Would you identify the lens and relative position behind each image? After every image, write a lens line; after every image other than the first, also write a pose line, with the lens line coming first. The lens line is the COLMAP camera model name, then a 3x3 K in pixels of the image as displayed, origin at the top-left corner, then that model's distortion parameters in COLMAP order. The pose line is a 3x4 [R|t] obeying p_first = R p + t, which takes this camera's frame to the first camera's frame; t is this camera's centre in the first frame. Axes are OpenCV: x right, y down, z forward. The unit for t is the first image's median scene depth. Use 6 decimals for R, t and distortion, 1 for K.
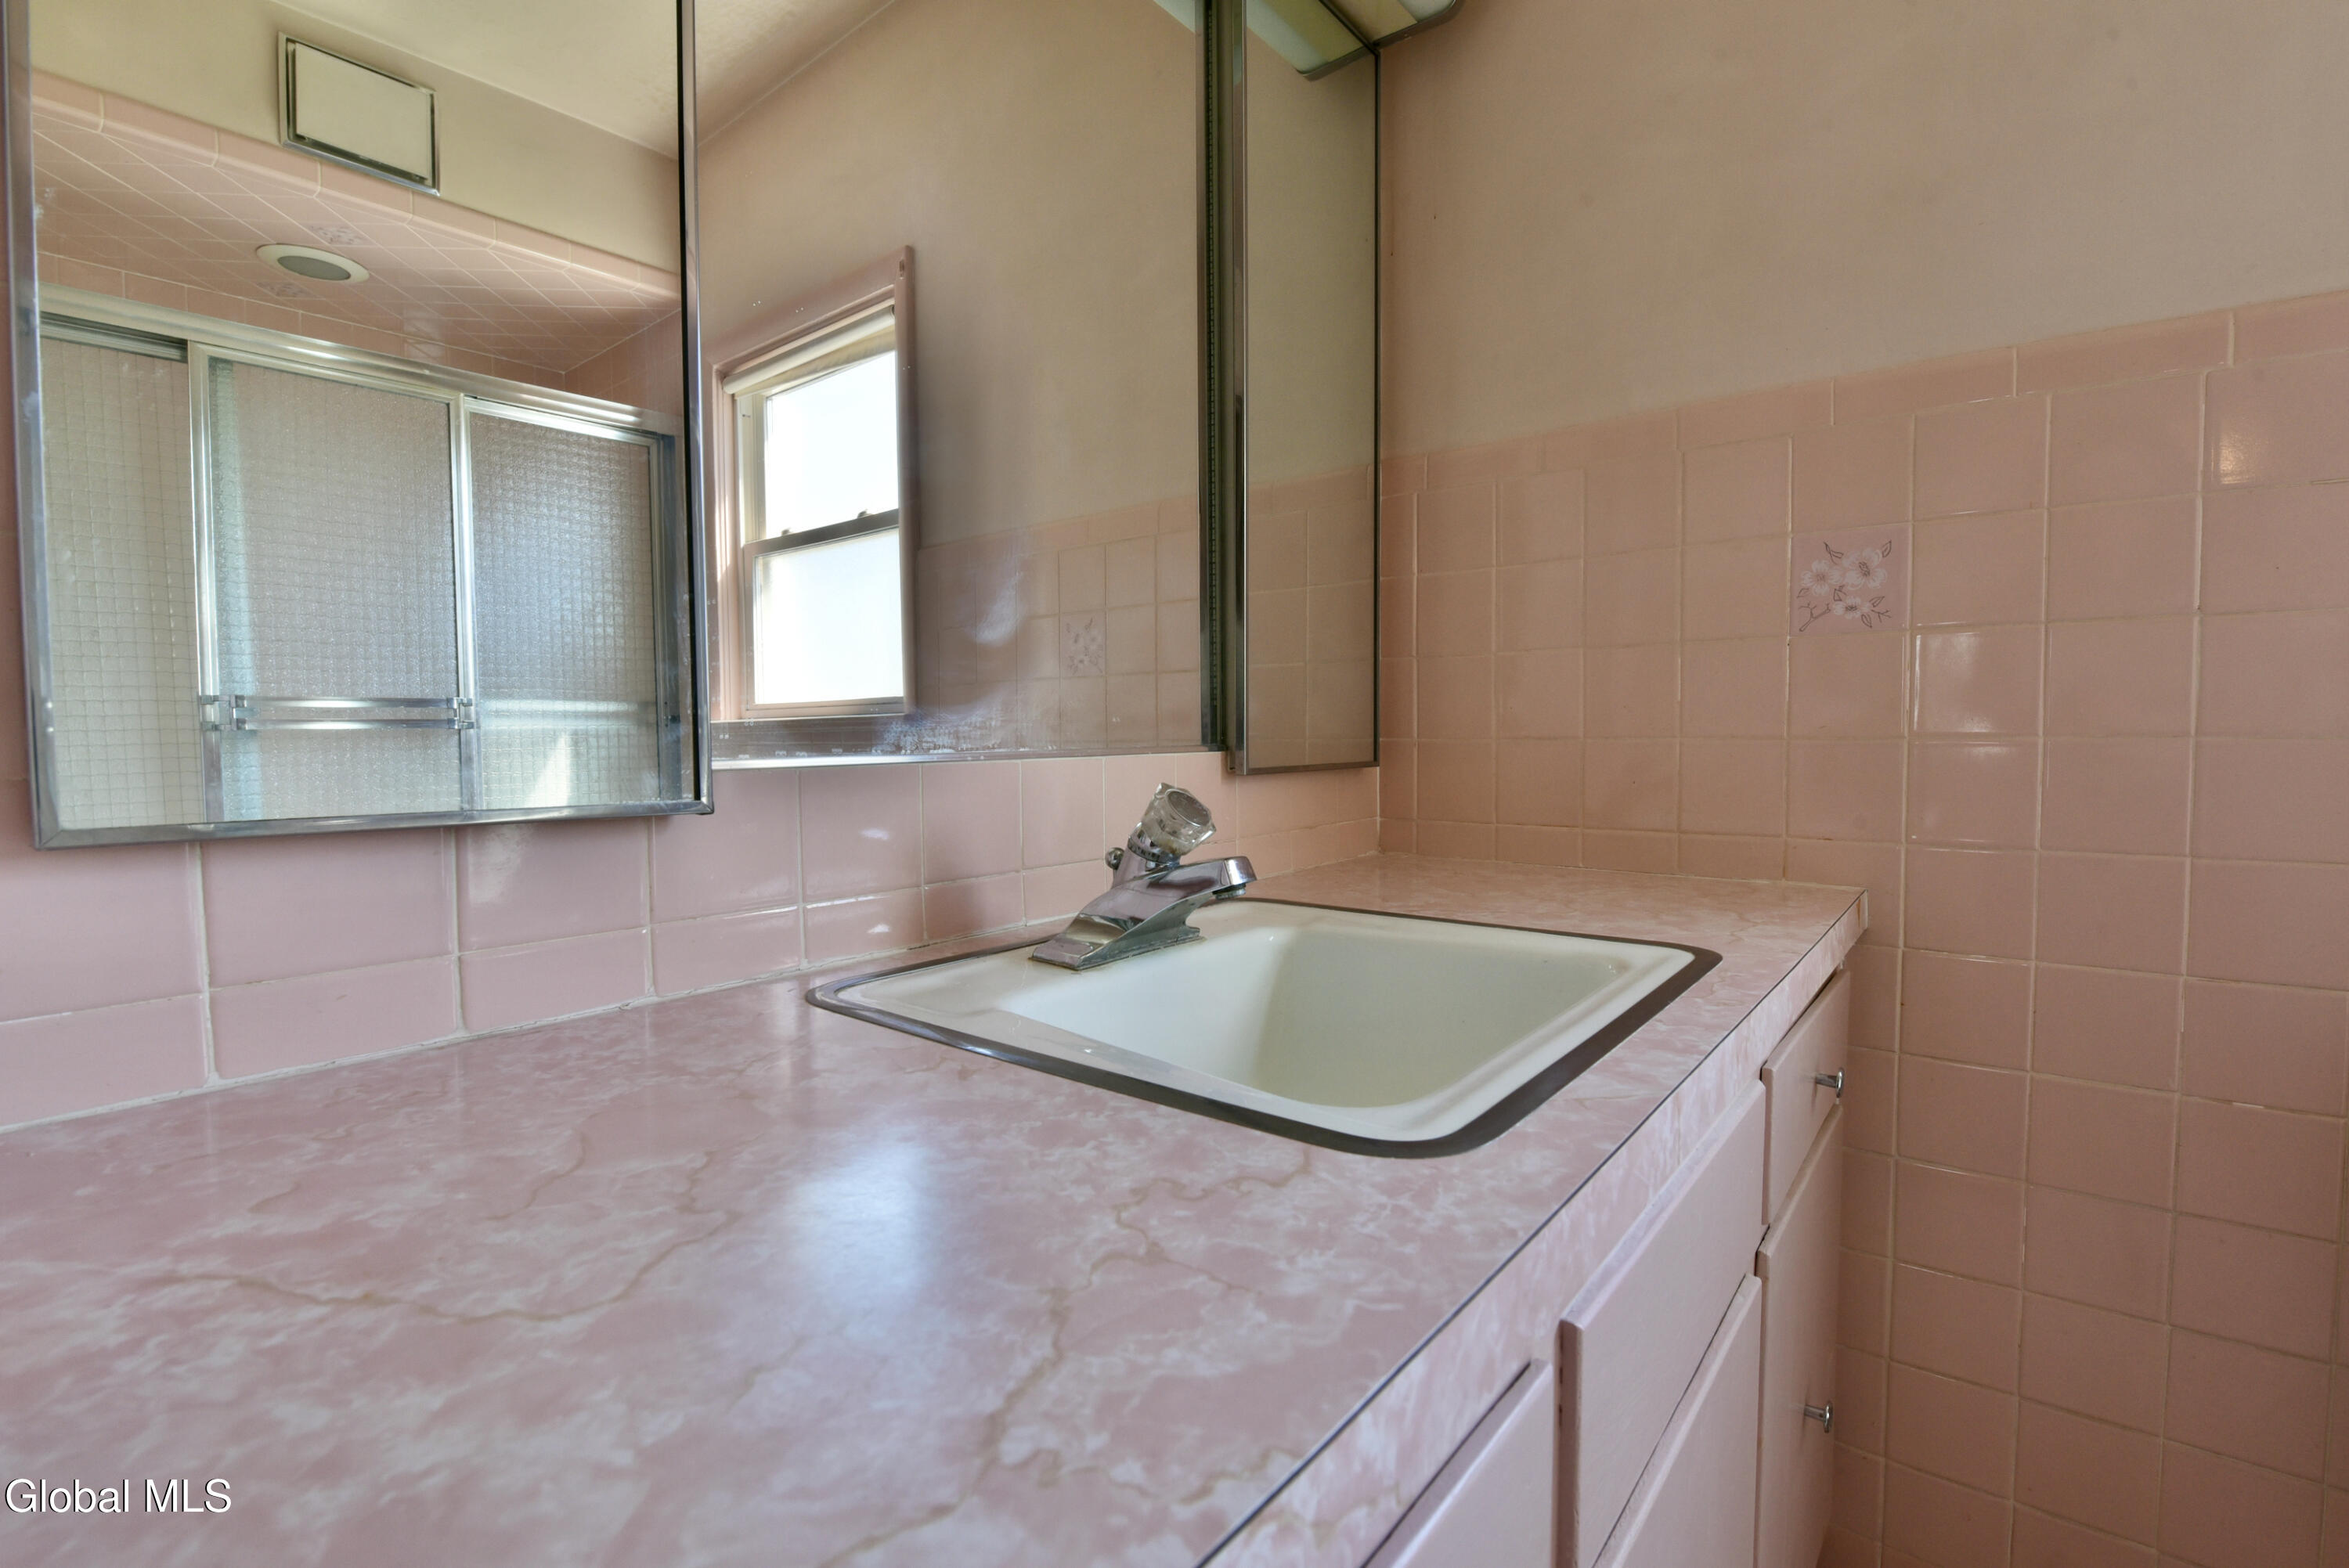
lens RADIAL K [[1062.5, 0, 1174.5], [0, 1062.5, 784.0], [0, 0, 1]] dist [-0.000585, -0.000075]
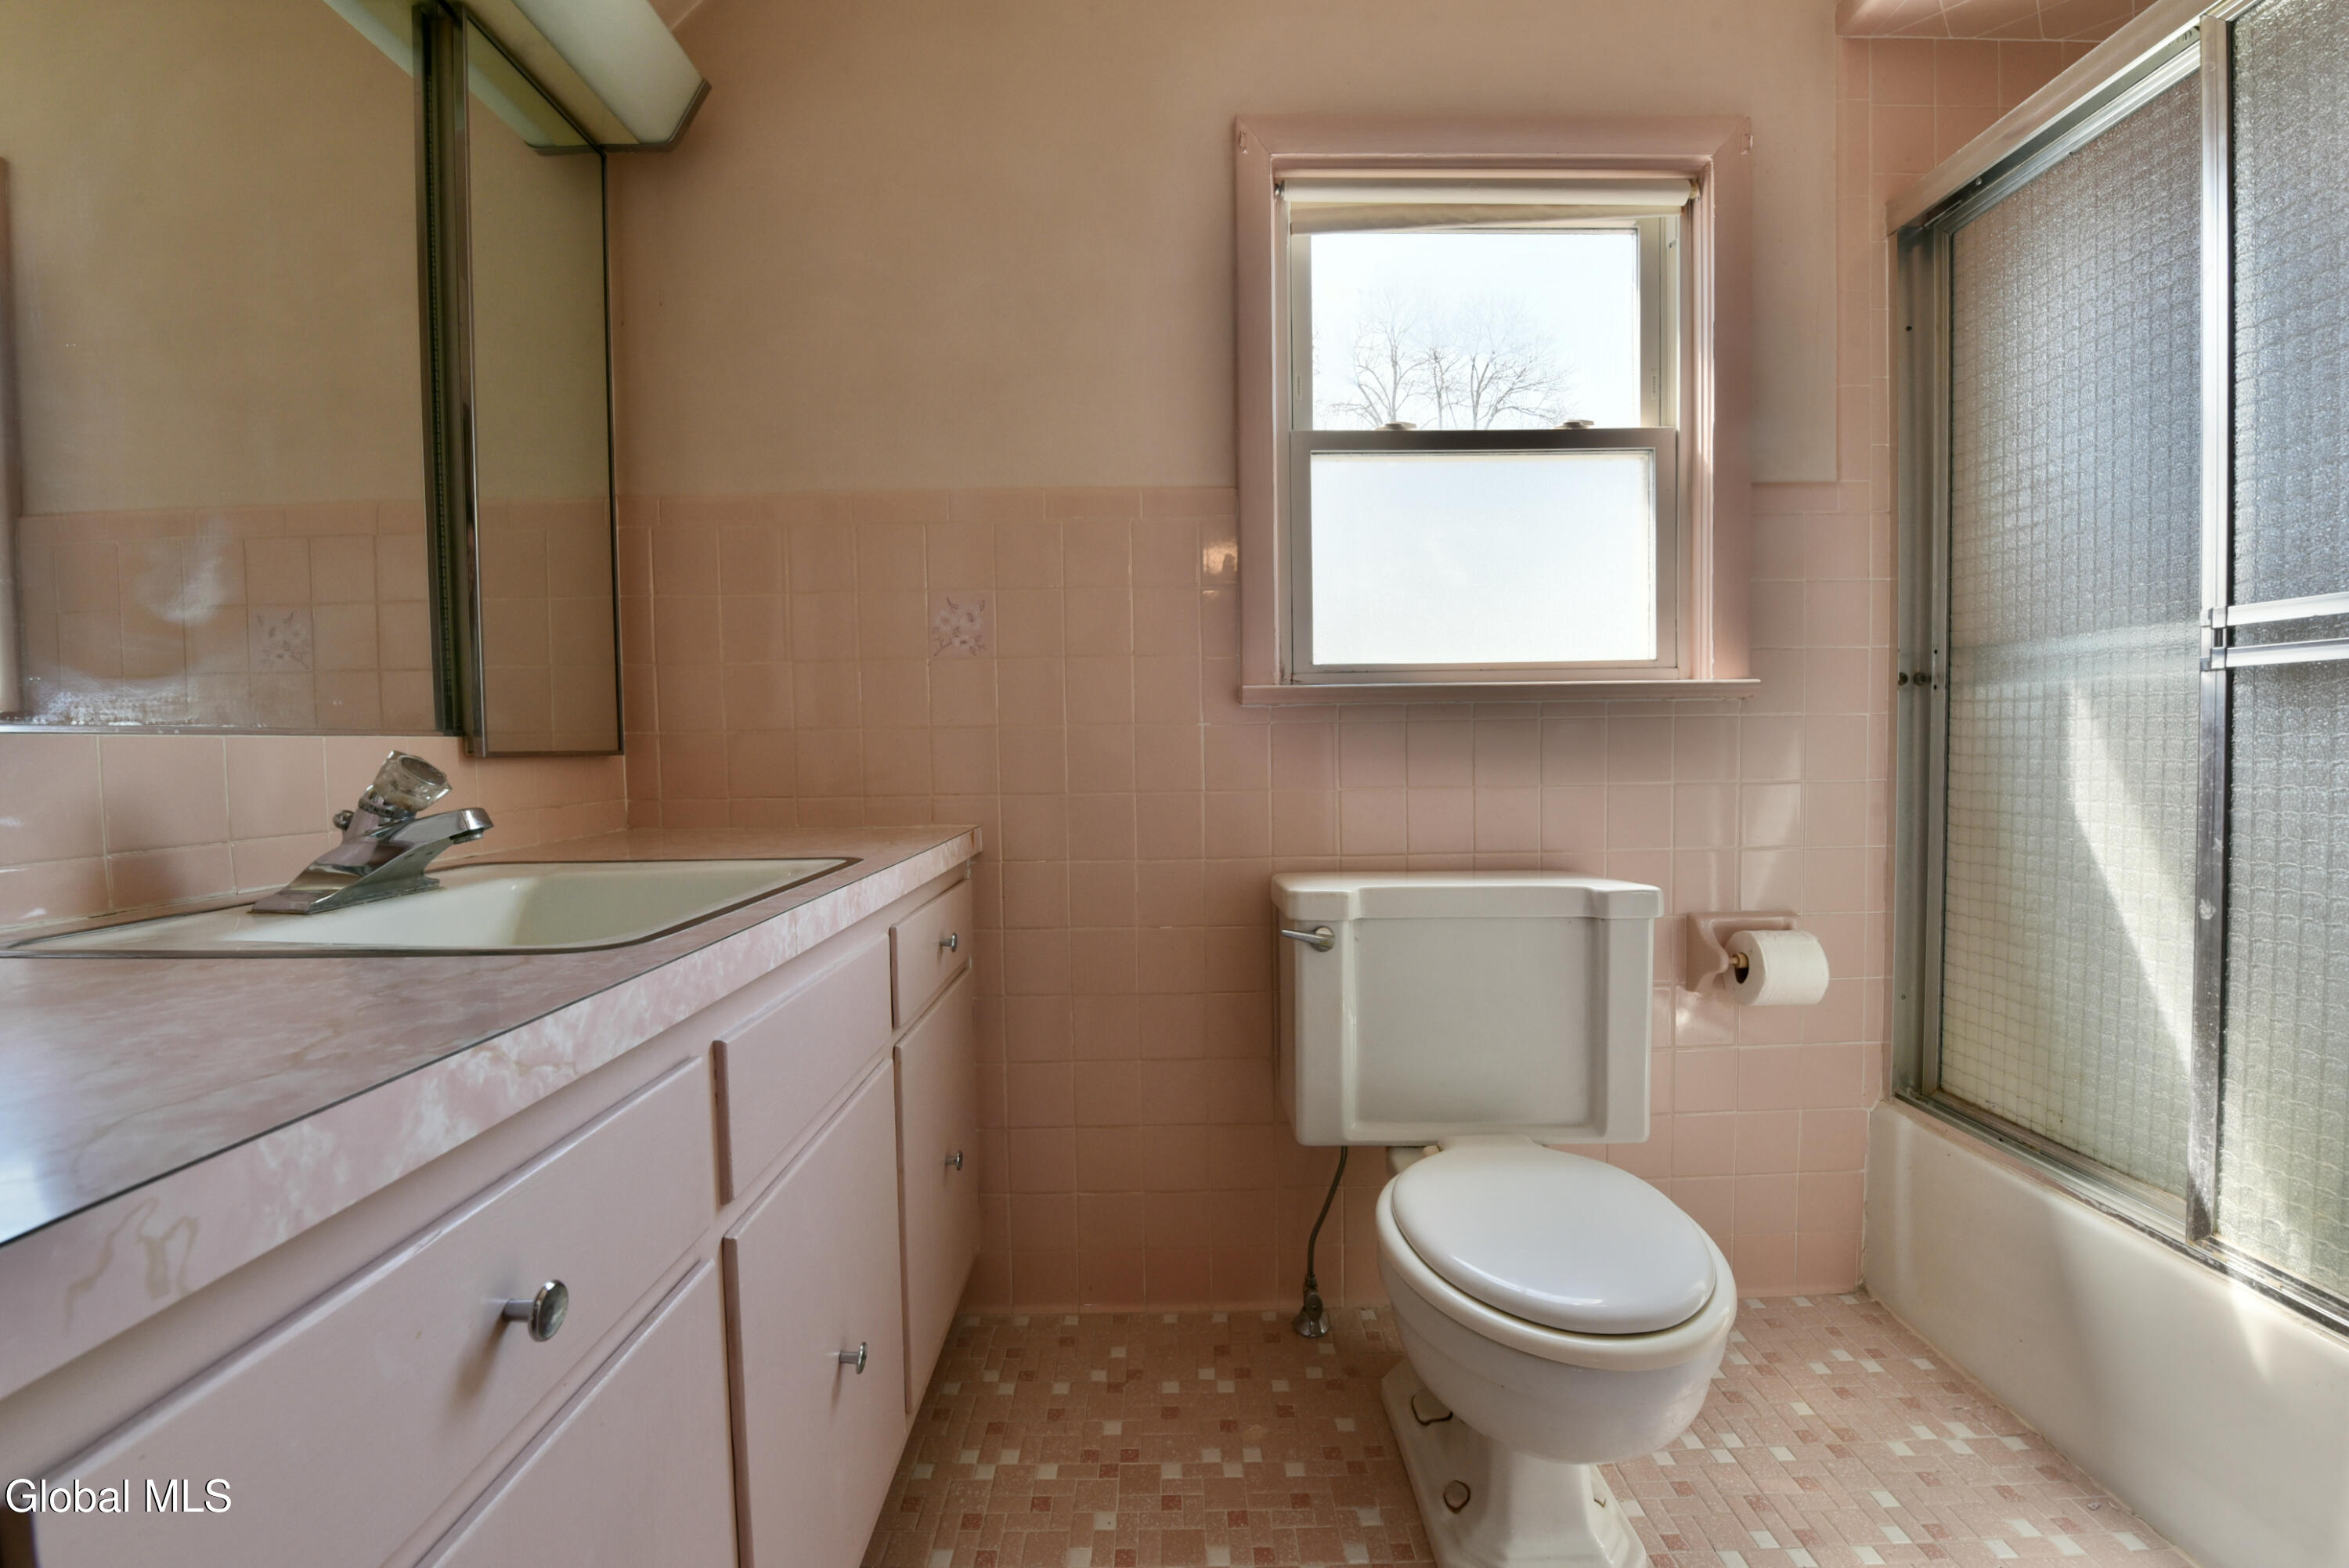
lens RADIAL K [[955.9, 0, 1174.5], [0, 955.9, 784.0], [0, 0, 1]] dist [-0.021455, -0.000026]
pose [[0.773044, -0.031780, 0.633556, -0.005166], [0.041154, 0.999153, -0.000095, 0.065836], [-0.633016, 0.026147, 0.773697, -0.321140]]
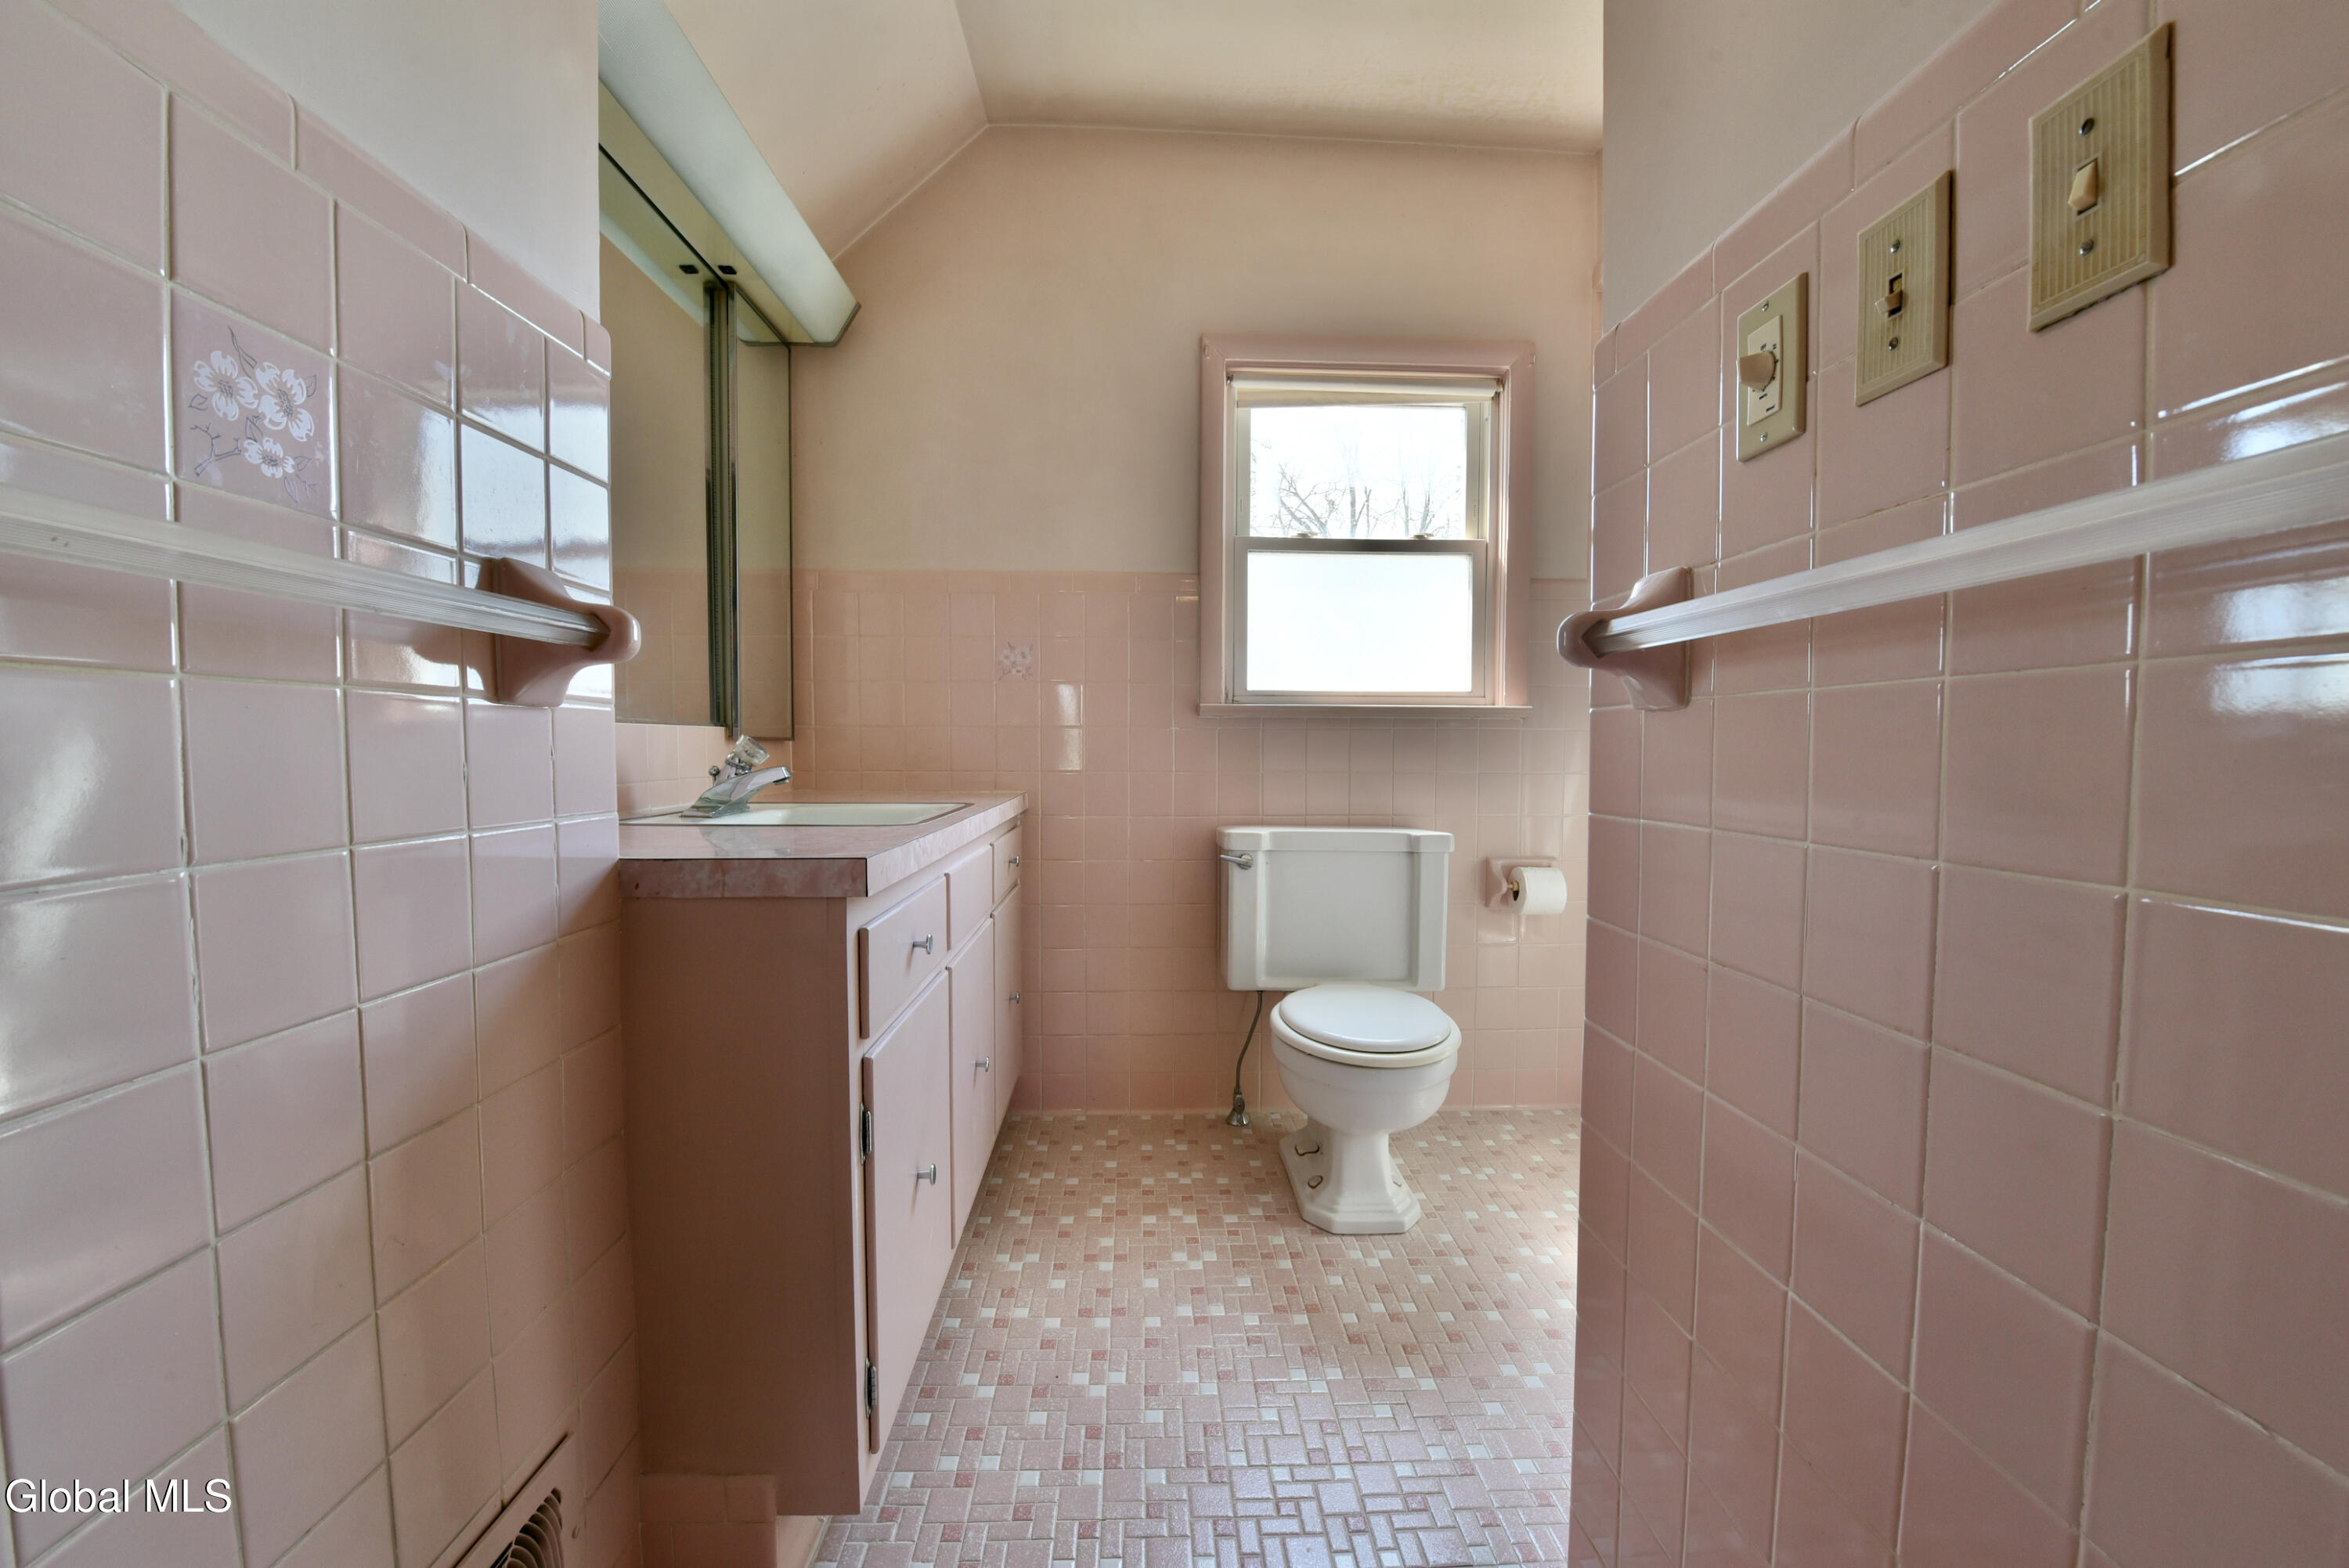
lens RADIAL K [[945.8, 0, 1180.1], [0, 945.8, 795.0], [0, 0, 1]] dist [-0.000109, -0.000004]
pose [[0.746673, -0.025263, 0.664712, -0.632044], [0.023896, 0.999652, 0.011150, 0.118458], [-0.664762, 0.007558, 0.747017, -1.021449]]
